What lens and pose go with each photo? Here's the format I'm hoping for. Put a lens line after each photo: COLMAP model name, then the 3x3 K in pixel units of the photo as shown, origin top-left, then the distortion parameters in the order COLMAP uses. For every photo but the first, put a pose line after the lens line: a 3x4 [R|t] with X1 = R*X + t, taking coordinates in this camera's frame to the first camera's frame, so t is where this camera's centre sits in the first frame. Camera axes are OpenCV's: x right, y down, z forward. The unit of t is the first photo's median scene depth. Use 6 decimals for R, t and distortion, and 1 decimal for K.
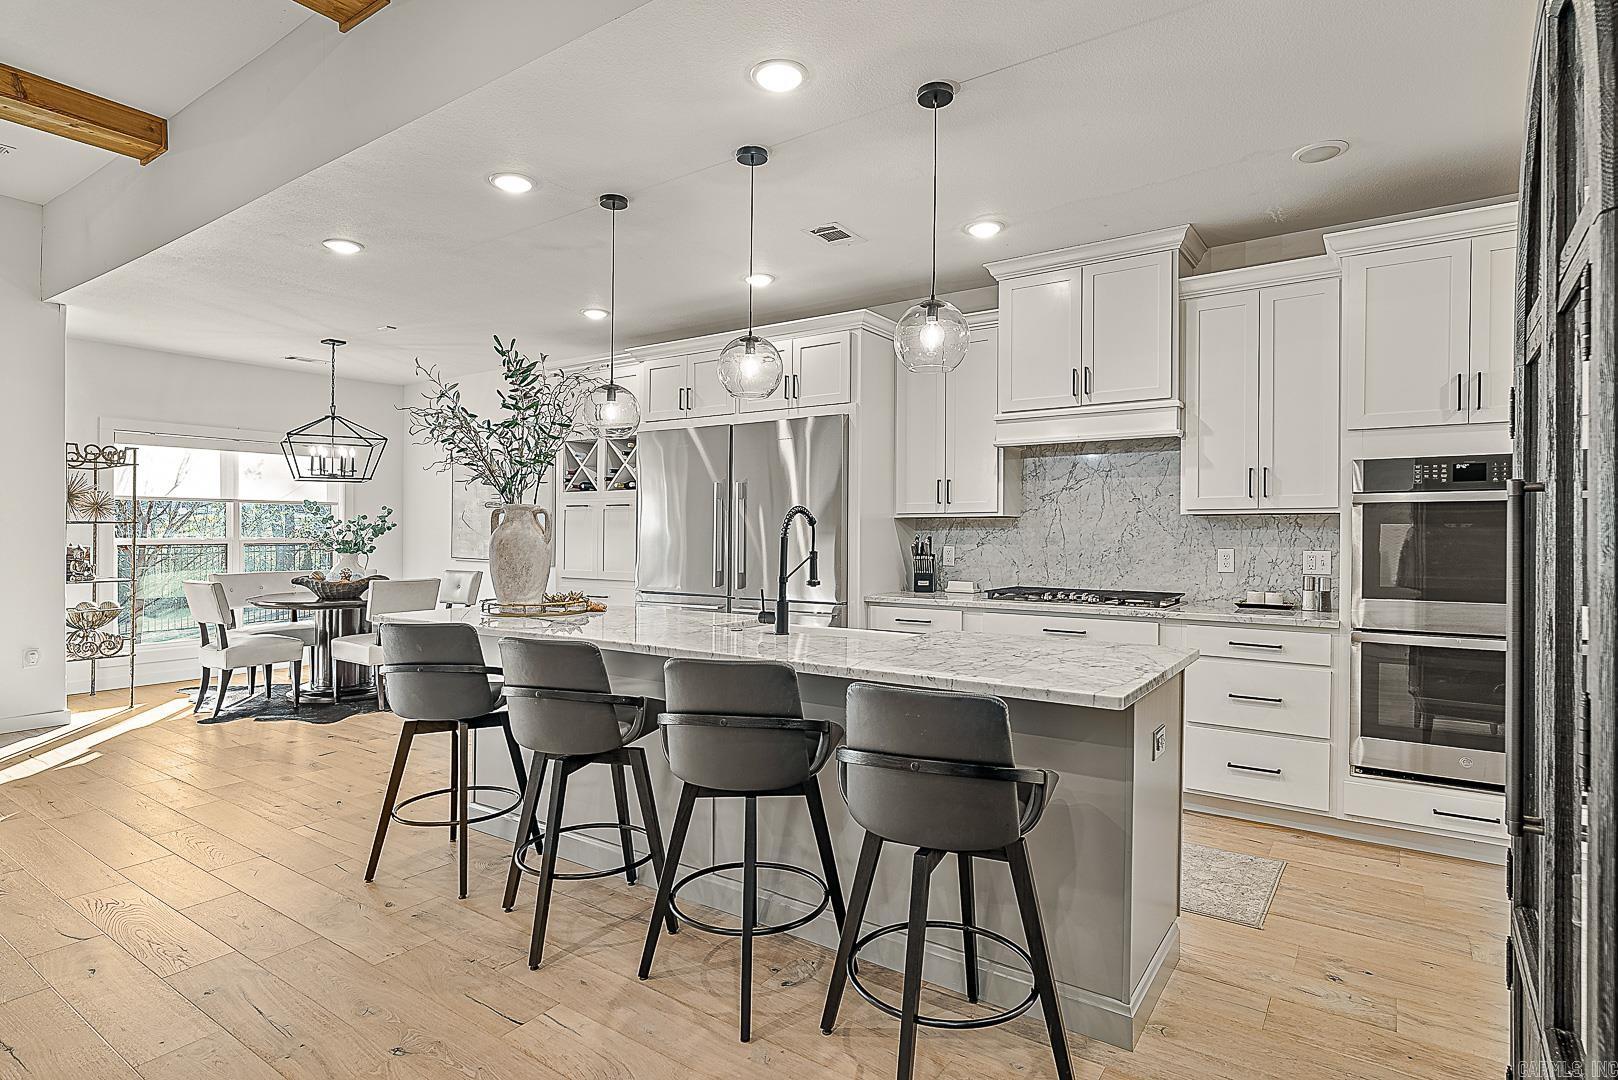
lens RADIAL K [[842.0, 0, 810.9], [0, 842.0, 538.1], [0, 0, 1]] dist [0.004893, 0.000724]
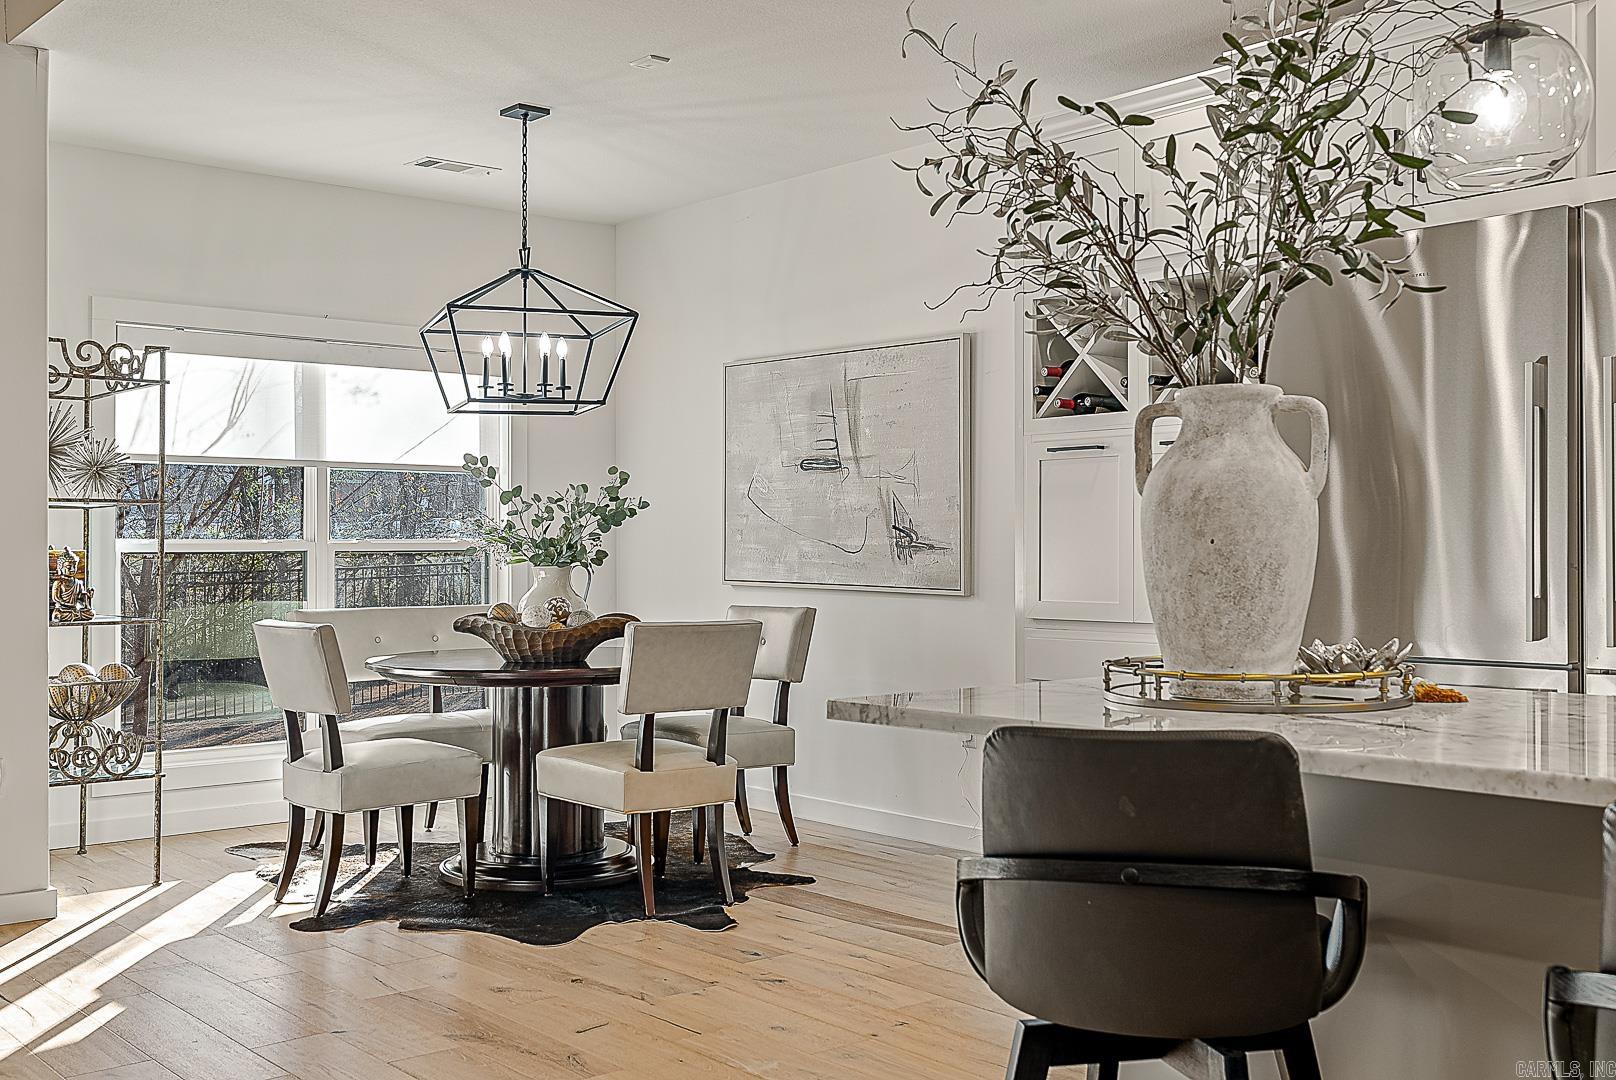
lens RADIAL K [[1614.4, 0, 833.6], [0, 1614.4, 547.2], [0, 0, 1]] dist [0.007952, 0.000000]
pose [[0.971913, -0.007272, -0.235228, -0.246657], [0.005114, 0.999939, -0.009781, 0.021919], [0.235284, 0.008303, 0.971891, 0.225051]]
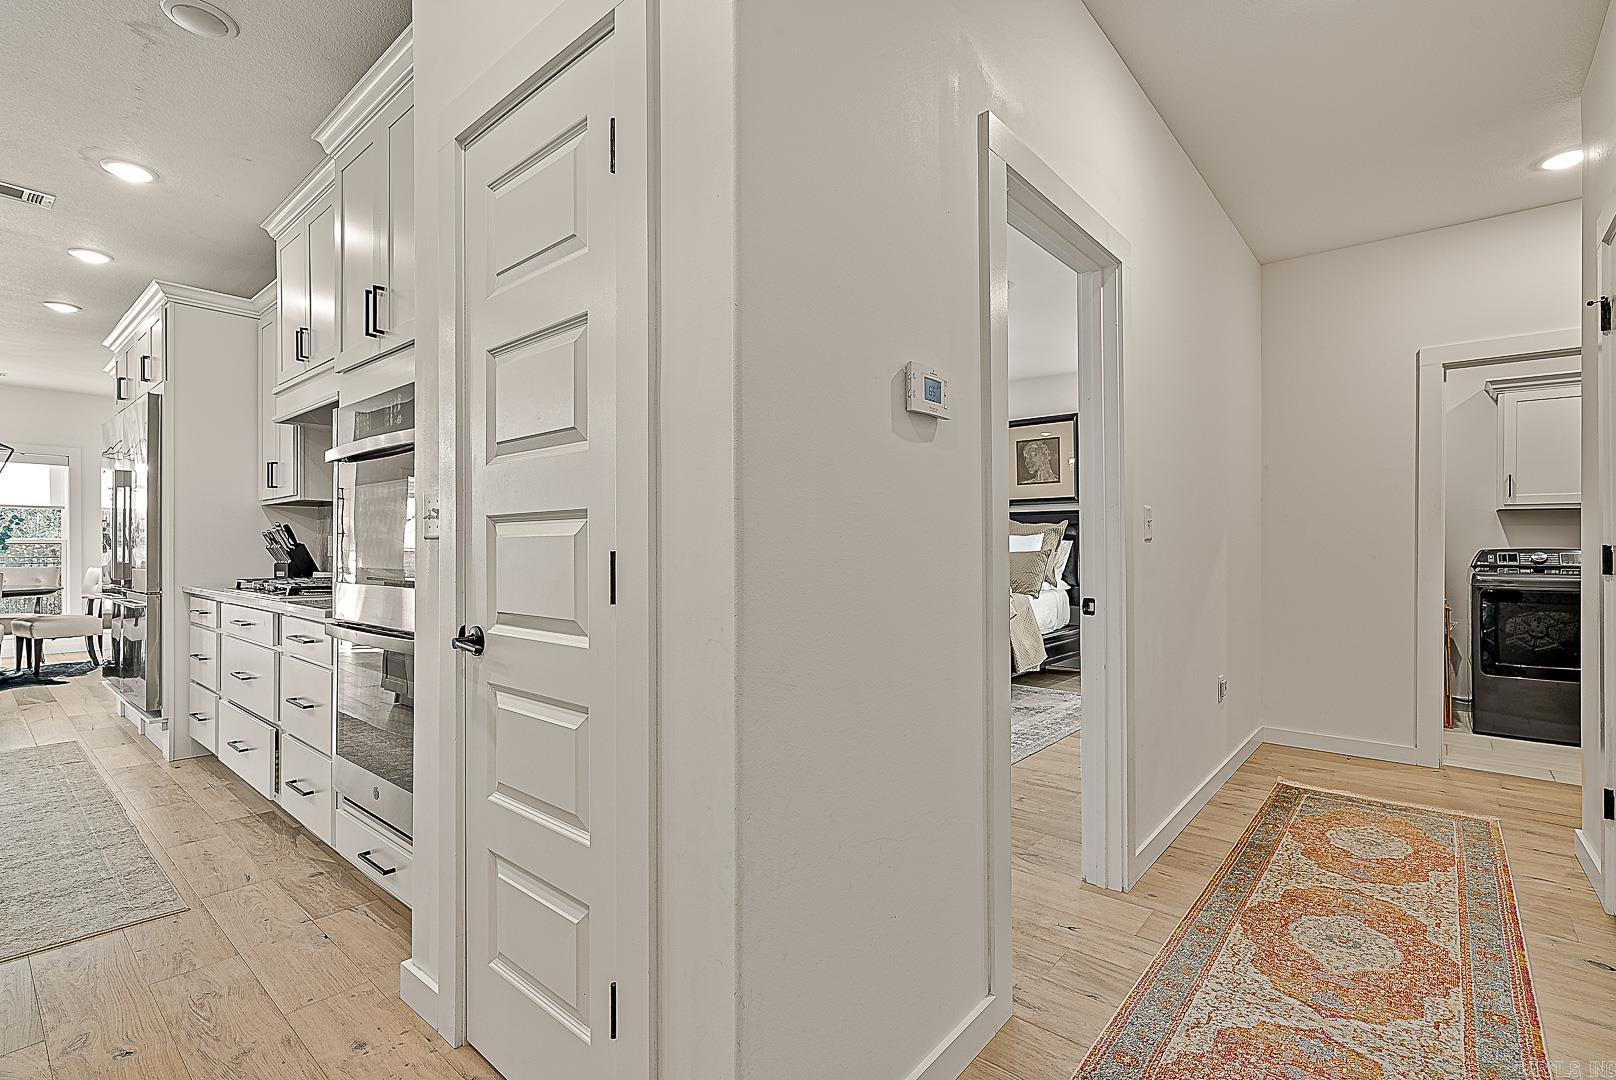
lens RADIAL K [[746.0, 0, 812.3], [0, 746.0, 544.3], [0, 0, 1]] dist [-0.007148, 0.003476]
pose [[0.995928, -0.002225, -0.090124, 0.773999], [0.001256, 0.999941, -0.010803, 0.028941], [0.090143, 0.010646, 0.995872, 0.222883]]
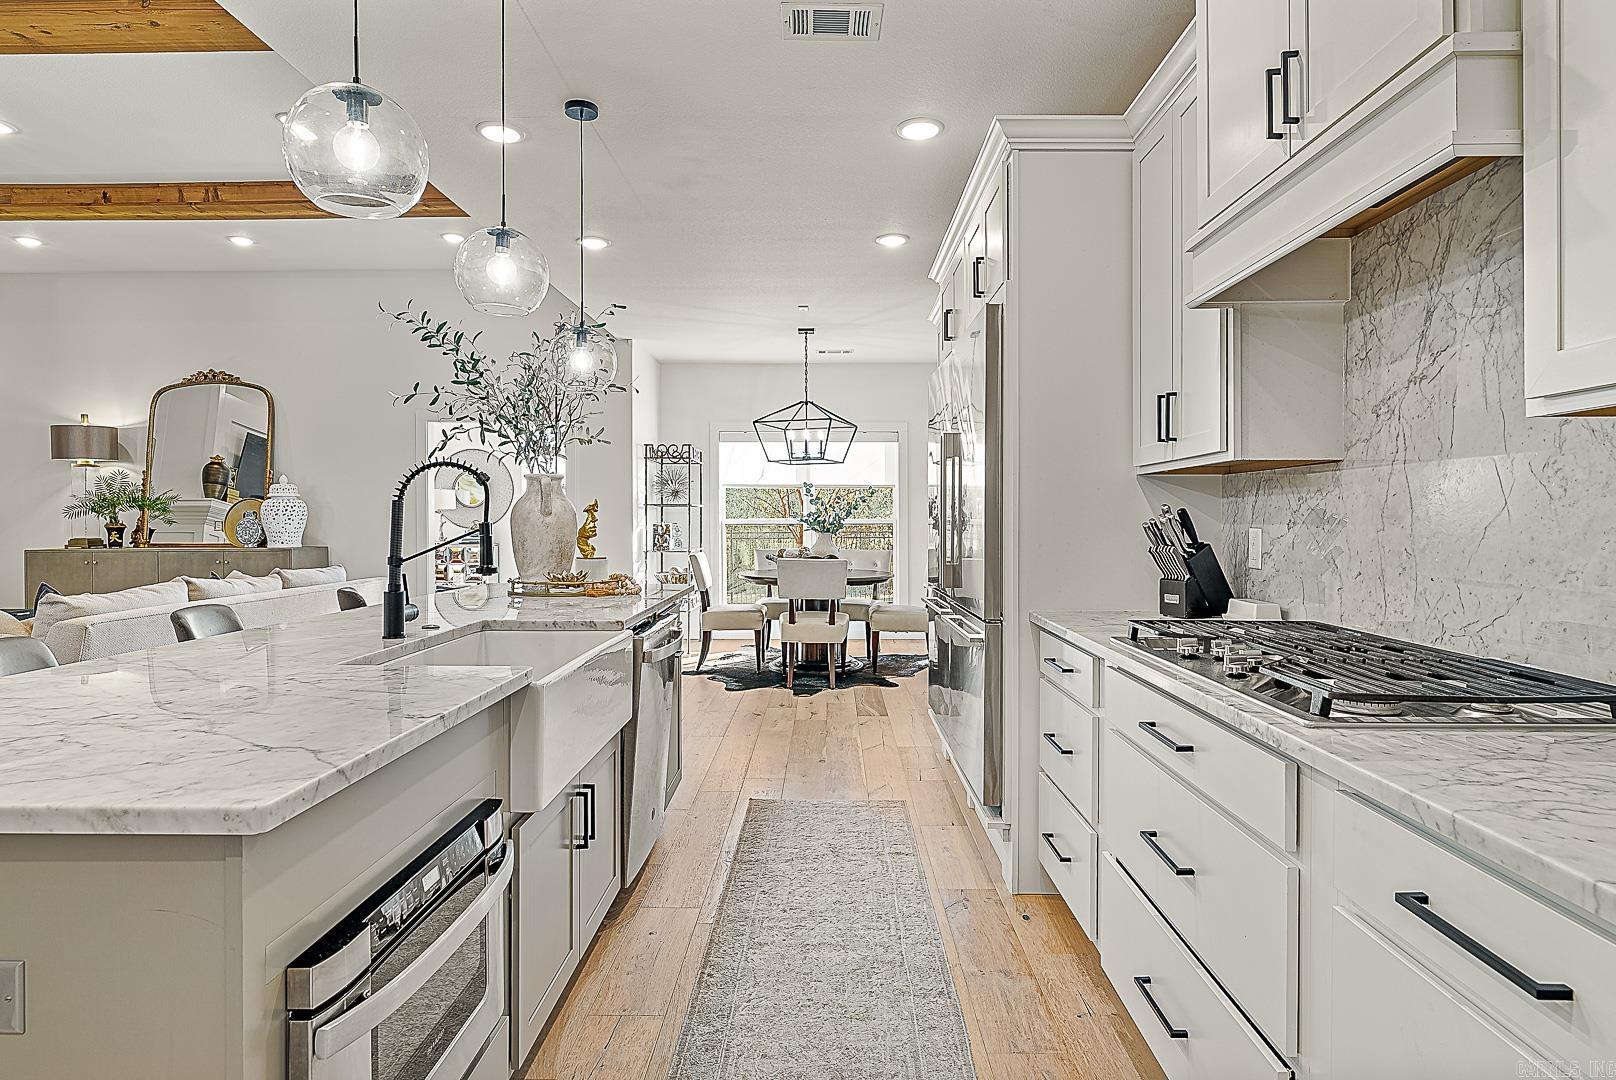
lens RADIAL K [[885.5, 0, 805.3], [0, 885.5, 519.6], [0, 0, 1]] dist [0.005576, 0.000804]
pose [[0.555075, 0.000554, -0.831800, 0.446095], [-0.007298, 0.999965, -0.004204, 0.008460], [0.831768, 0.008404, 0.555060, 0.498559]]
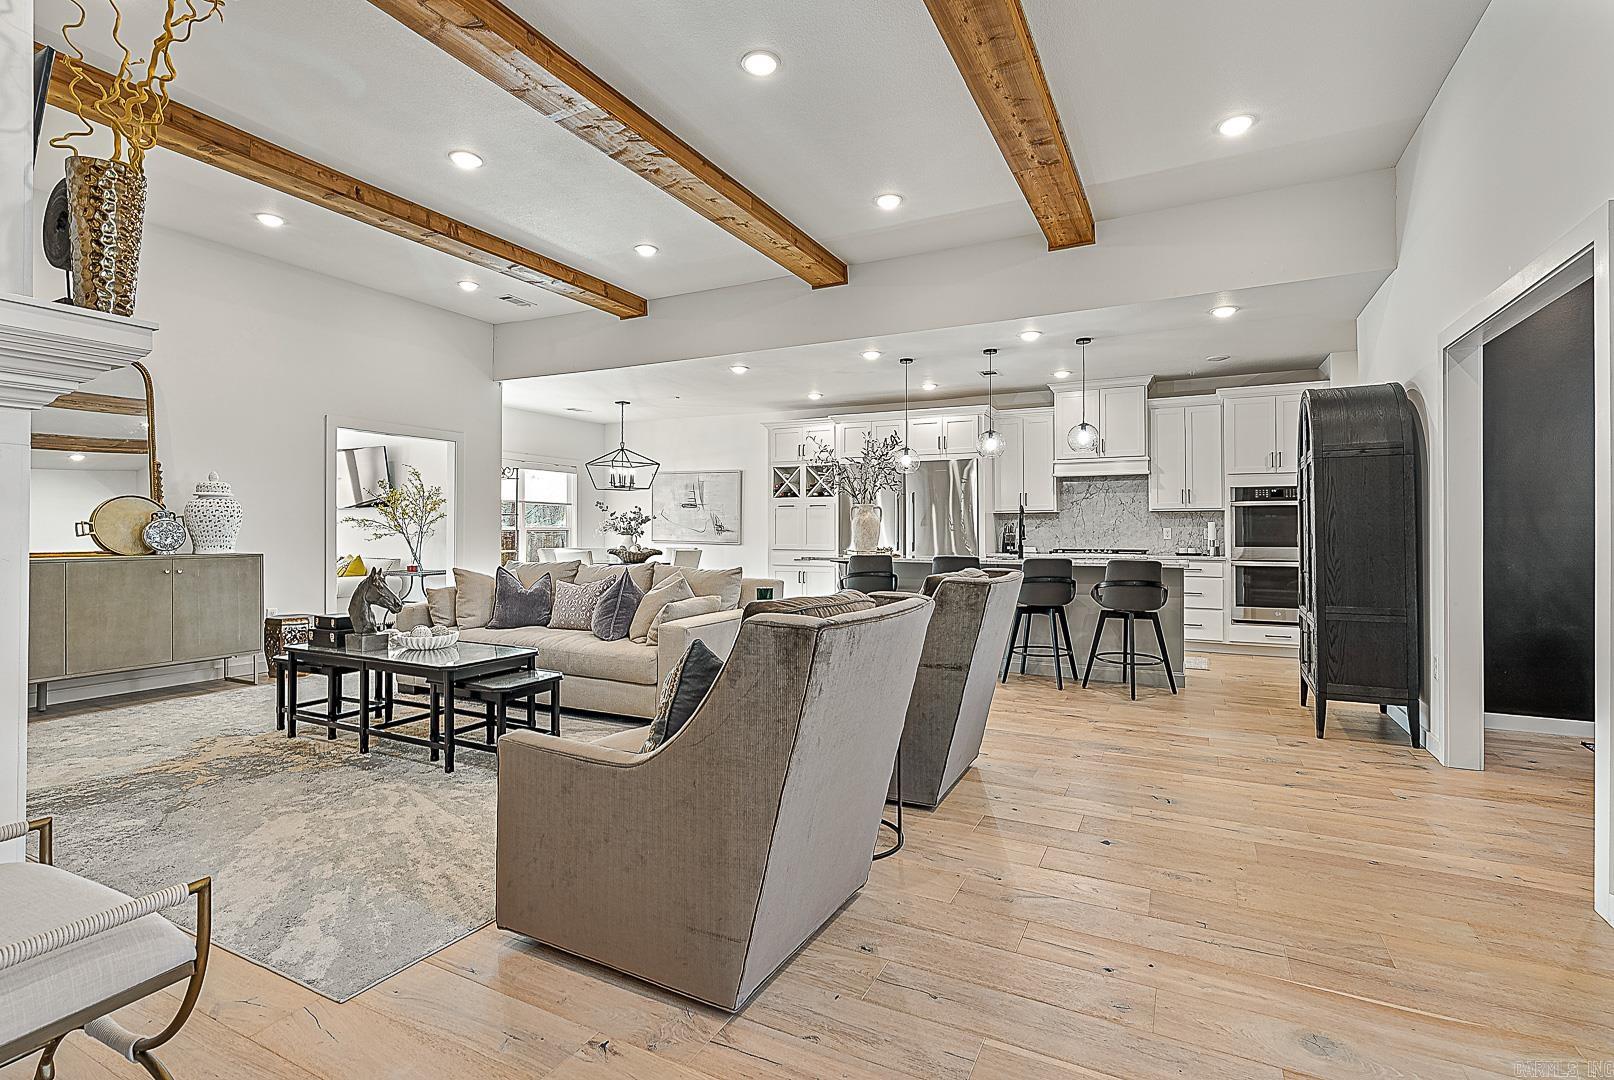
lens RADIAL K [[745.1, 0, 812.0], [0, 745.1, 525.3], [0, 0, 1]] dist [-0.007148, 0.003476]
pose [[0.990352, 0.002644, 0.138549, -0.517001], [-0.000122, 0.999834, -0.018204, 0.032337], [-0.138575, 0.018011, 0.990188, -0.570179]]
